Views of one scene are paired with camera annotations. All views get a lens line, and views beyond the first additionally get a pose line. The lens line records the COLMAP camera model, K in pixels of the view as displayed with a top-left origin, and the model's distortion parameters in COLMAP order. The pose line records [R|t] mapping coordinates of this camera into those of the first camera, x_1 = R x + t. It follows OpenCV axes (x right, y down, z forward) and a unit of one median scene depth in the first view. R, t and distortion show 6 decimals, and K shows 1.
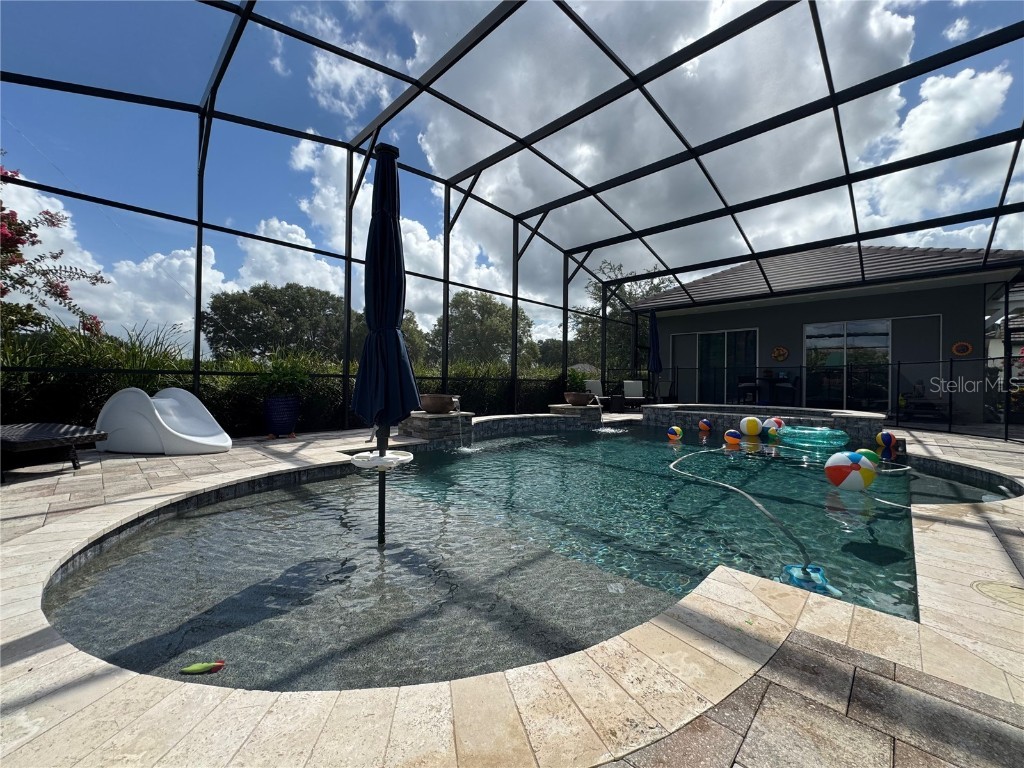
lens RADIAL K [[406.9, 0, 508.2], [0, 406.9, 385.4], [0, 0, 1]] dist [-0.004138, -0.000117]
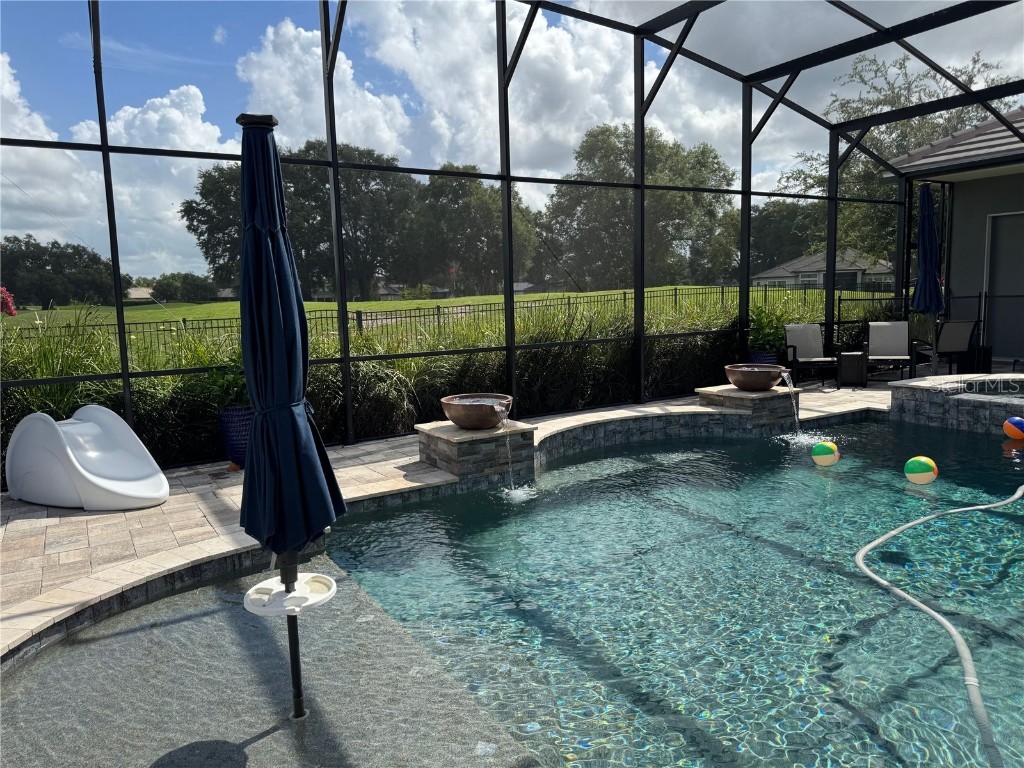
lens RADIAL K [[724.6, 0, 515.8], [0, 724.6, 379.7], [0, 0, 1]] dist [0.028555, -0.027443]
pose [[0.969066, -0.013241, -0.246446, 0.091094], [0.042355, 0.992667, 0.113213, -0.074961], [0.243140, -0.120150, 0.962521, -0.008893]]
